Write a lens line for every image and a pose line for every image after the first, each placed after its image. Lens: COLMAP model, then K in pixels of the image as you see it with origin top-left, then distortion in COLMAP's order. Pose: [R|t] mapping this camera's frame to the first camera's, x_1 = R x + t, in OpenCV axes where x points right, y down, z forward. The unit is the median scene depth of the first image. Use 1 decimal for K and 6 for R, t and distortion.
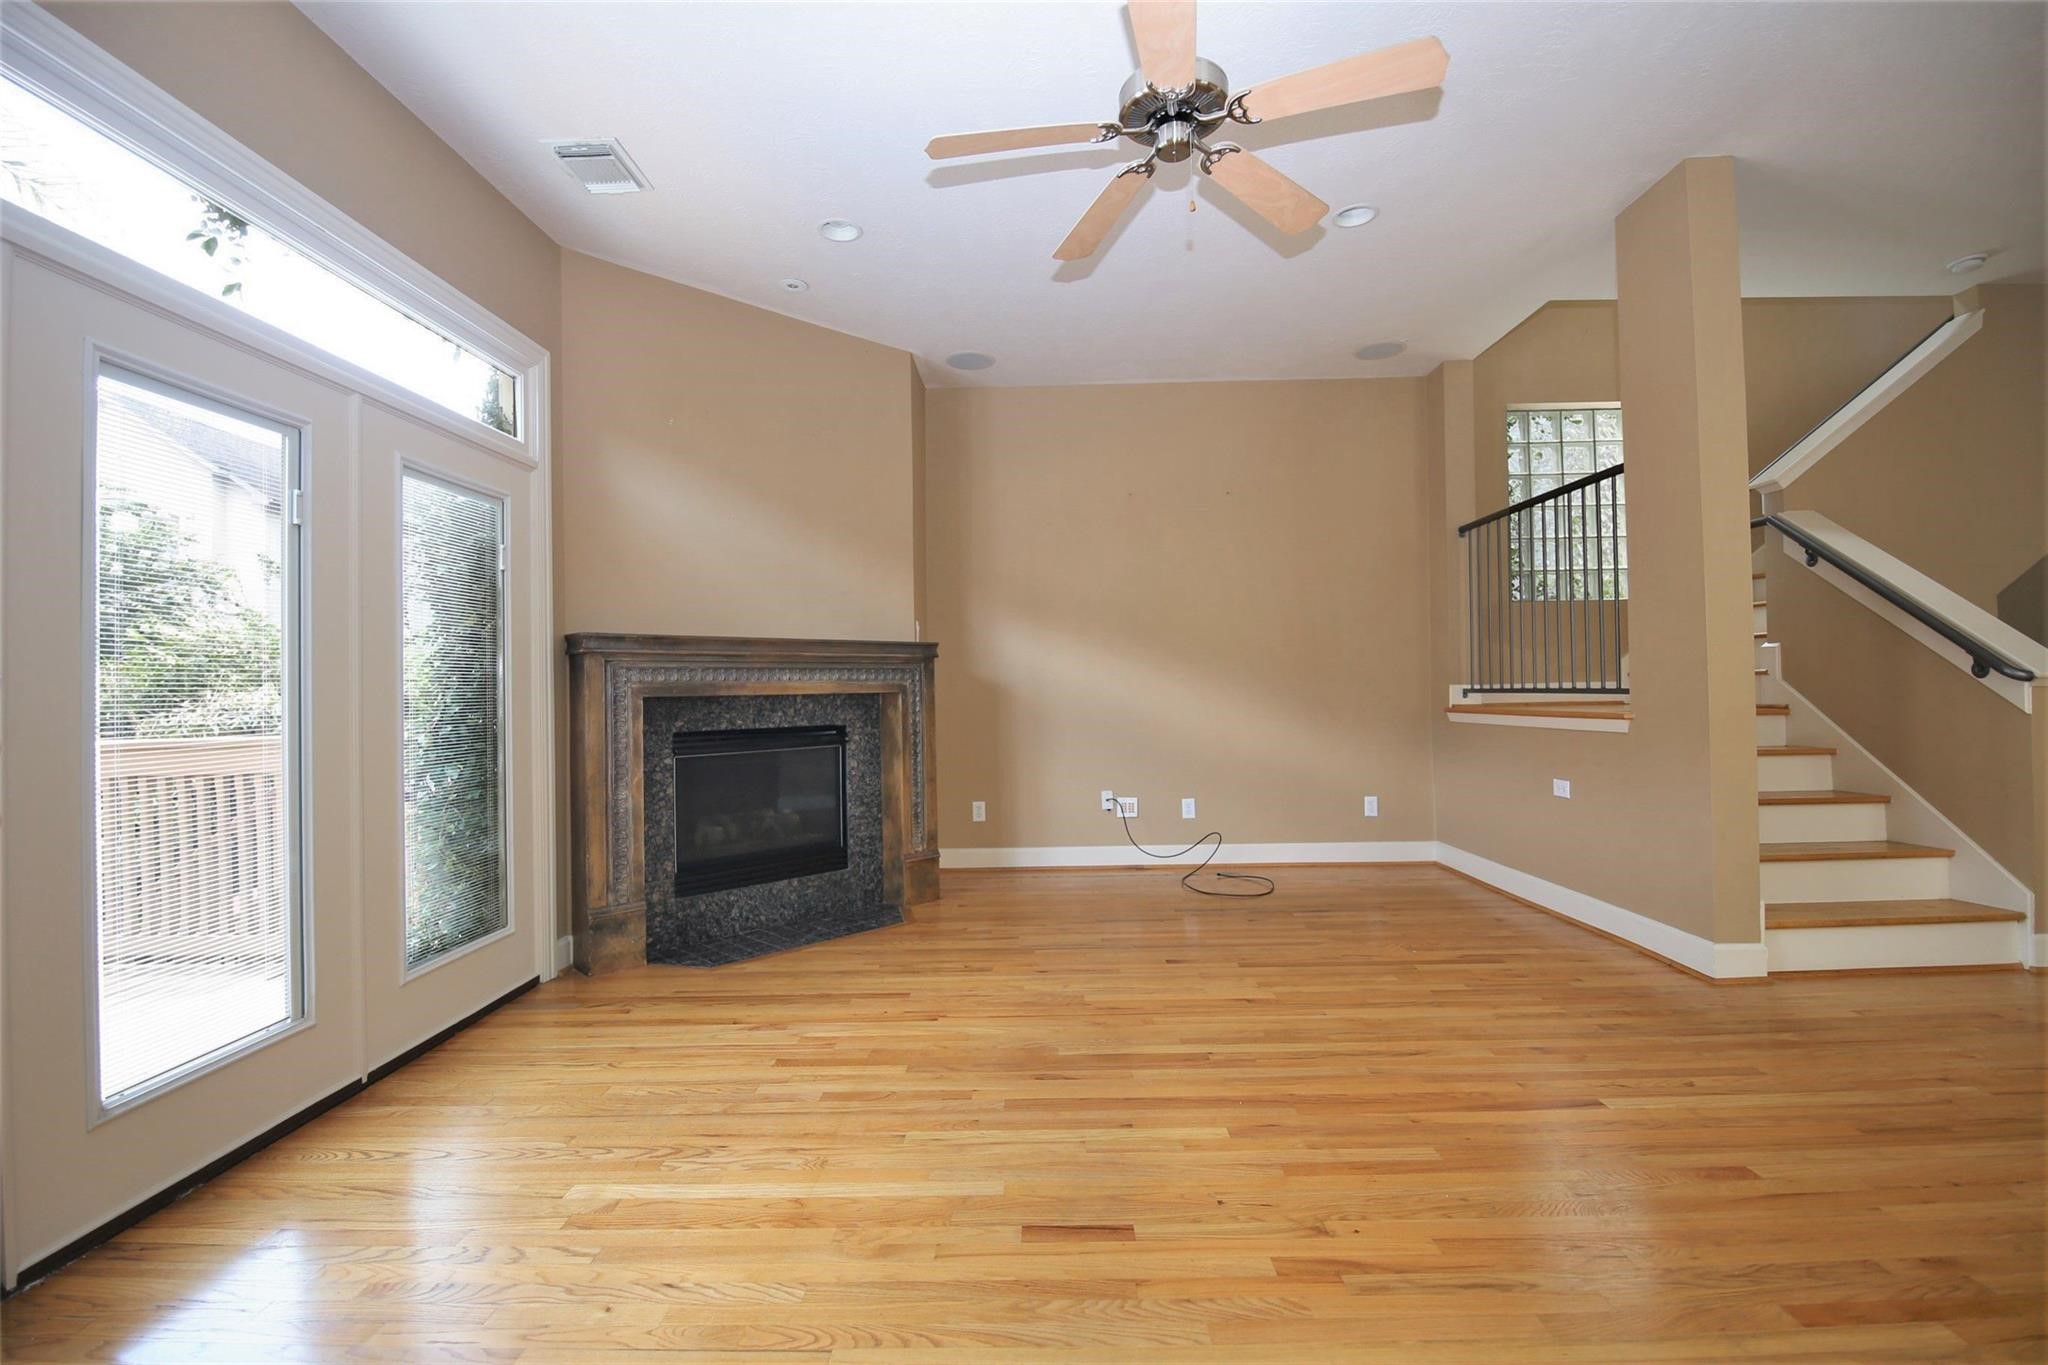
lens RADIAL K [[891.8, 0, 1021.9], [0, 891.8, 678.0], [0, 0, 1]] dist [-0.001417, -0.009016]
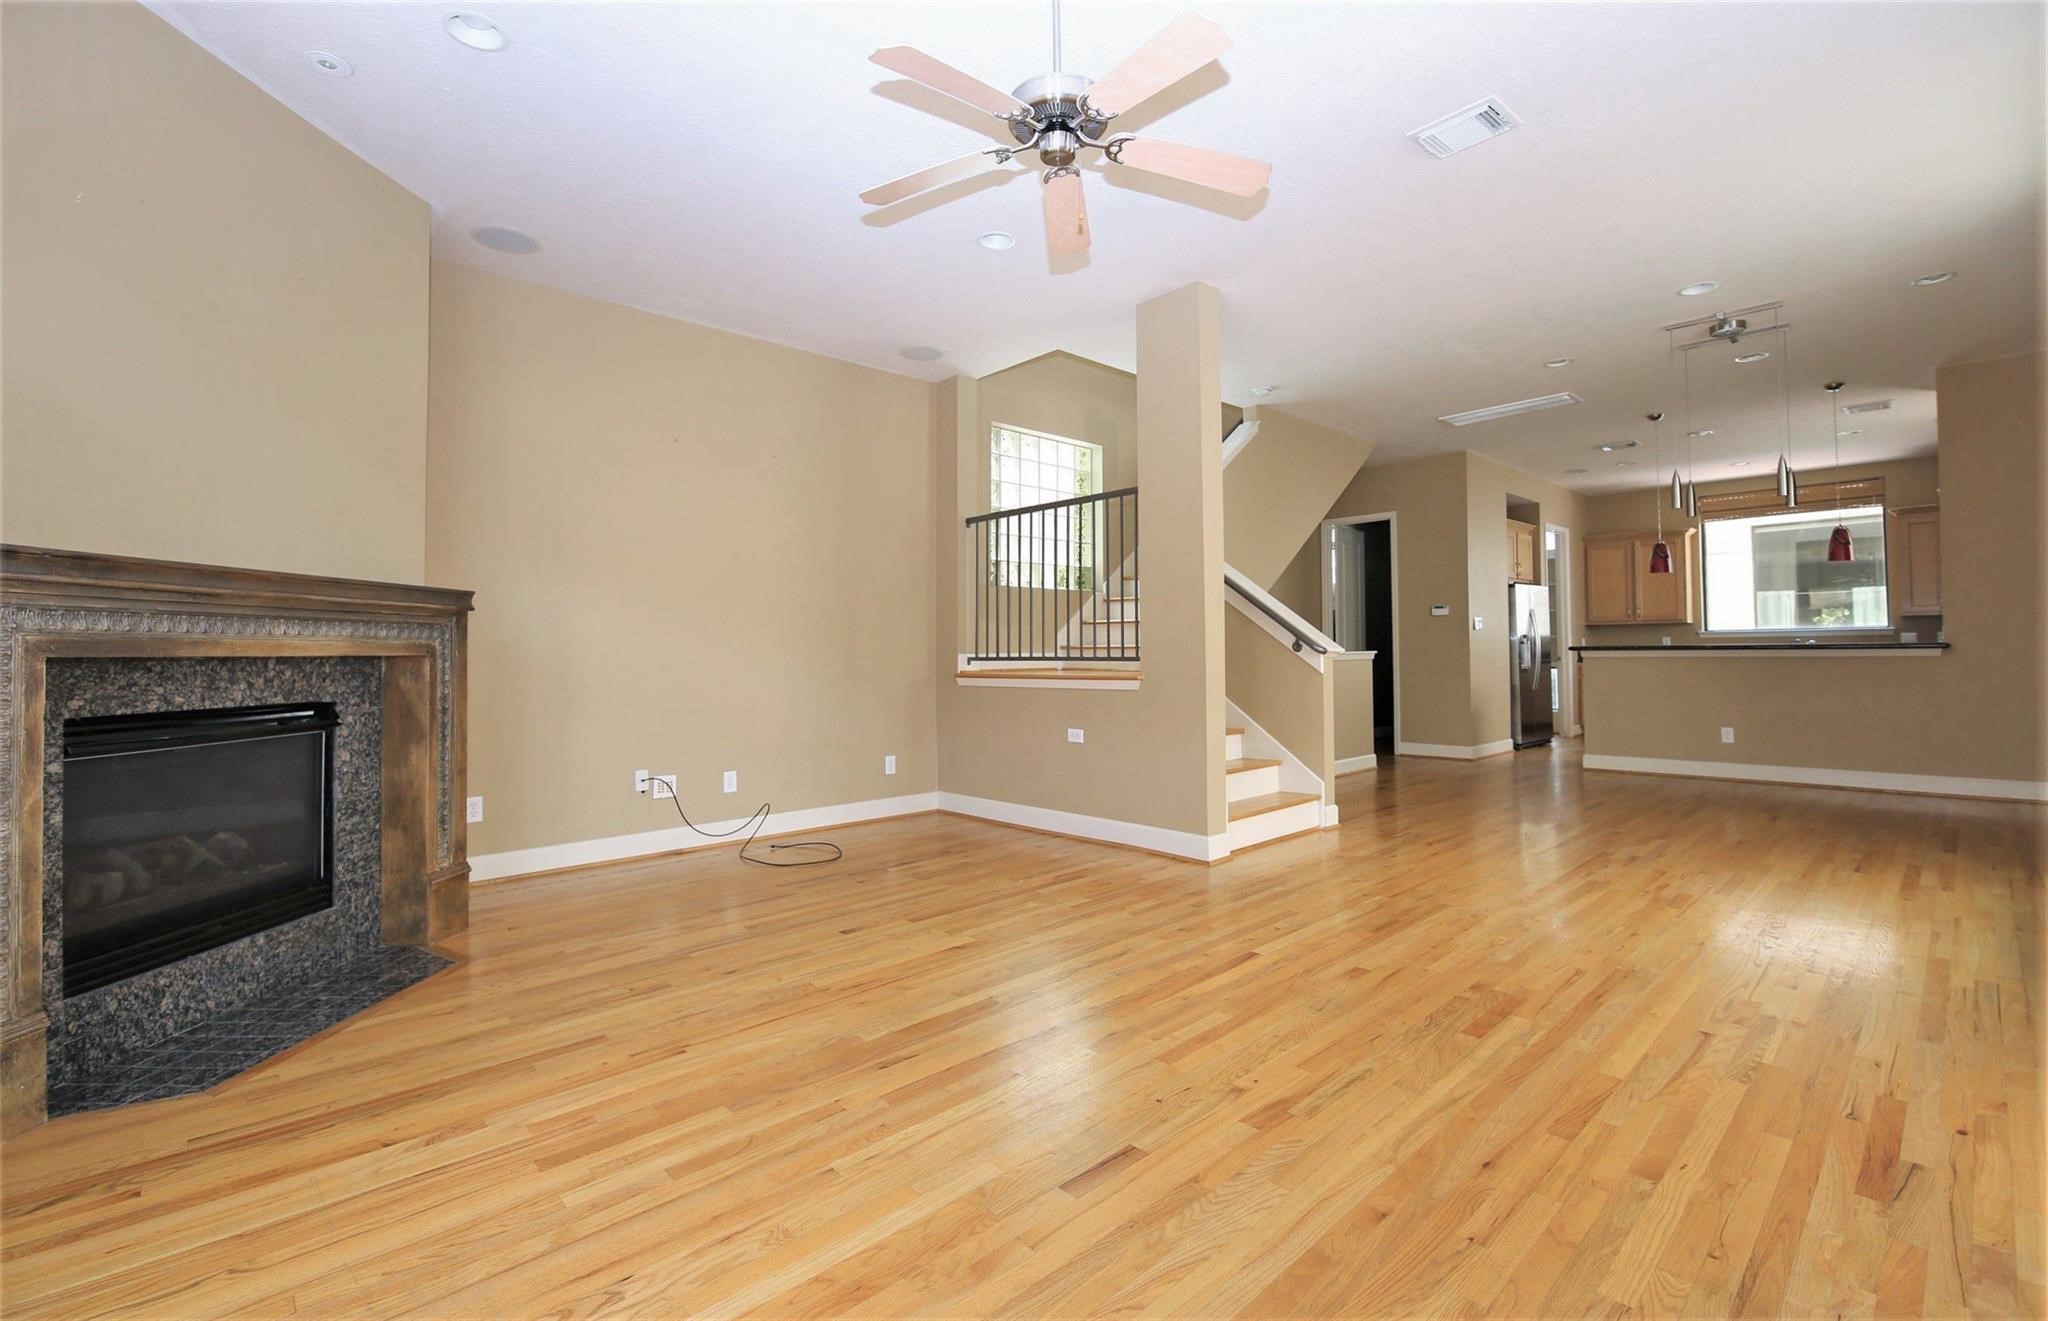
lens RADIAL K [[889.3, 0, 1028.4], [0, 889.3, 632.4], [0, 0, 1]] dist [0.000396, -0.011036]
pose [[0.718861, 0.026953, 0.694632, -0.362187], [-0.013663, 0.999603, -0.024647, 0.010493], [-0.695020, 0.008227, 0.718943, 0.151385]]
